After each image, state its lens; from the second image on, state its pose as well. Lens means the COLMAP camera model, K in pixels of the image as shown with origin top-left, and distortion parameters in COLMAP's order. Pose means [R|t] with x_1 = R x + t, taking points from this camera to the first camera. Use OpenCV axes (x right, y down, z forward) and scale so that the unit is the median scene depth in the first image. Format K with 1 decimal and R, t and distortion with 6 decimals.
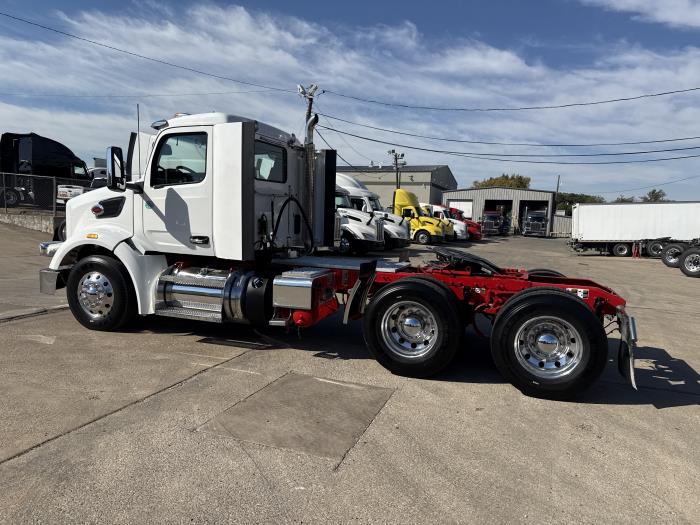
lens RADIAL K [[492.4, 0, 354.5], [0, 492.4, 268.9], [0, 0, 1]] dist [0.037980, -0.045974]
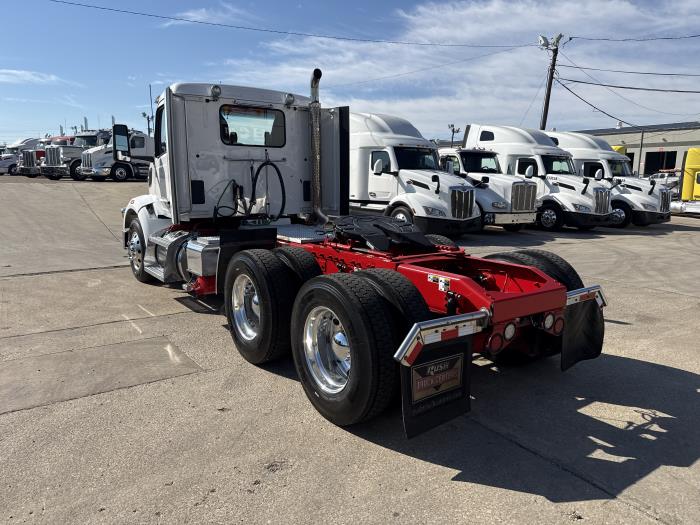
lens RADIAL K [[492.4, 0, 354.3], [0, 492.4, 266.5], [0, 0, 1]] dist [0.037980, -0.045974]
pose [[0.822926, 0.069671, -0.563860, 0.666041], [-0.043315, 0.997258, 0.060006, -0.007657], [0.566494, -0.024957, 0.823688, 0.348377]]
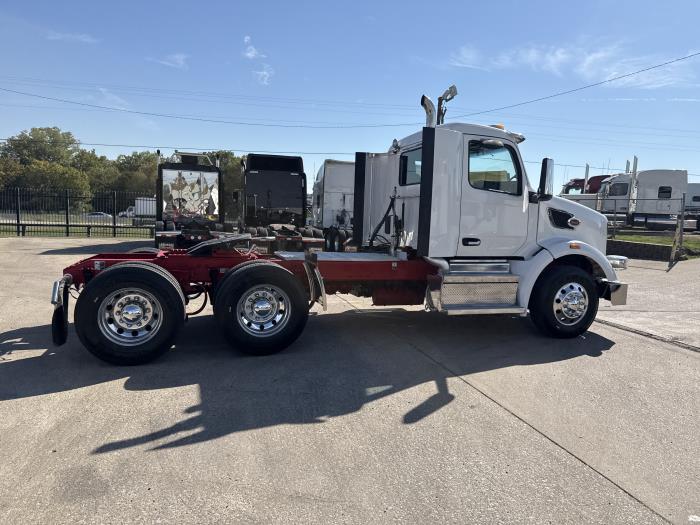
lens RADIAL K [[492.7, 0, 352.6], [0, 492.7, 262.2], [0, 0, 1]] dist [0.037945, -0.048467]
pose [[-0.786137, -0.007955, -0.618001, 0.685753], [-0.135723, 0.977732, 0.160063, -0.196041], [0.602965, 0.209708, -0.769711, 2.085453]]
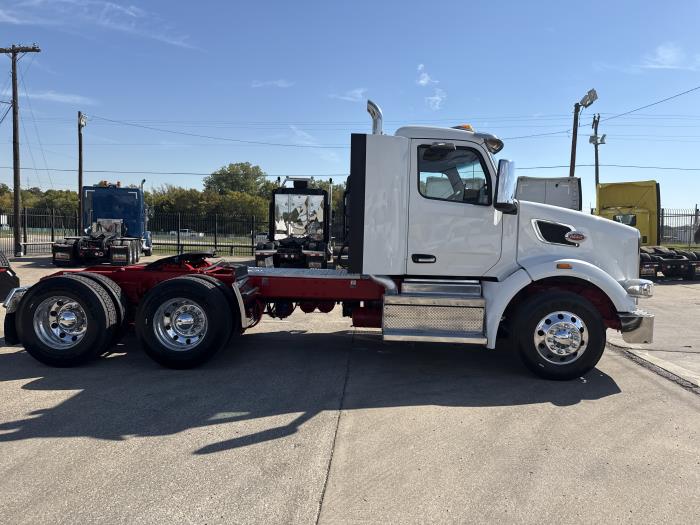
lens RADIAL K [[492.7, 0, 353.4], [0, 492.7, 259.2], [0, 0, 1]] dist [0.037945, -0.048467]
pose [[-0.945435, -0.046234, -0.322513, 0.236882], [-0.099852, 0.983363, 0.151744, -0.232556], [0.310131, 0.175668, -0.934323, 2.248681]]
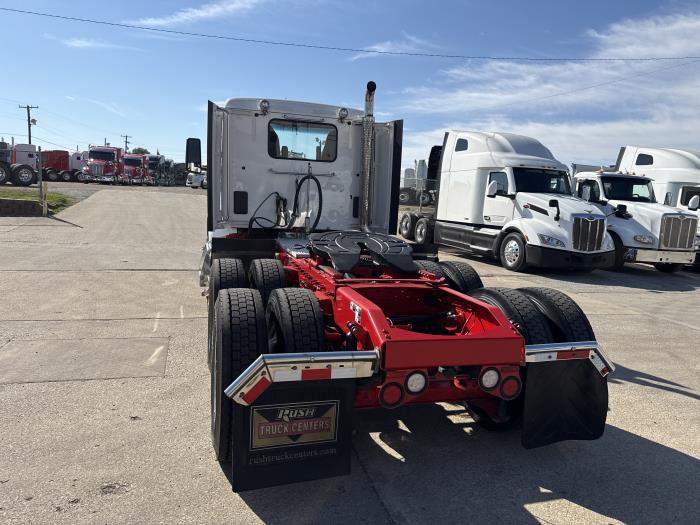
lens RADIAL K [[492.7, 0, 353.2], [0, 492.7, 259.0], [0, 0, 1]] dist [0.037945, -0.048467]
pose [[0.594701, 0.093619, -0.798477, 0.814068], [-0.120397, 0.992367, 0.026681, -0.024114], [0.794881, 0.080267, 0.601433, 0.595493]]
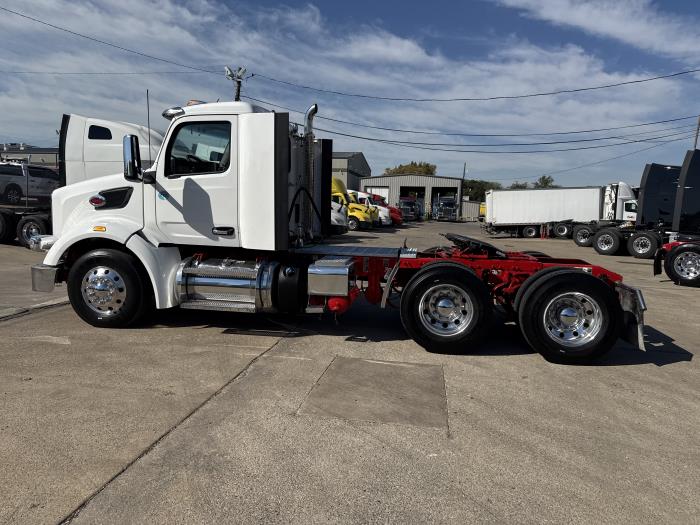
lens RADIAL K [[492.4, 0, 354.8], [0, 492.4, 268.4], [0, 0, 1]] dist [0.037980, -0.045974]
pose [[0.983325, -0.032448, 0.178936, -0.244729], [0.027662, 0.999191, 0.029181, -0.005261], [-0.179738, -0.023745, 0.983428, -0.023342]]
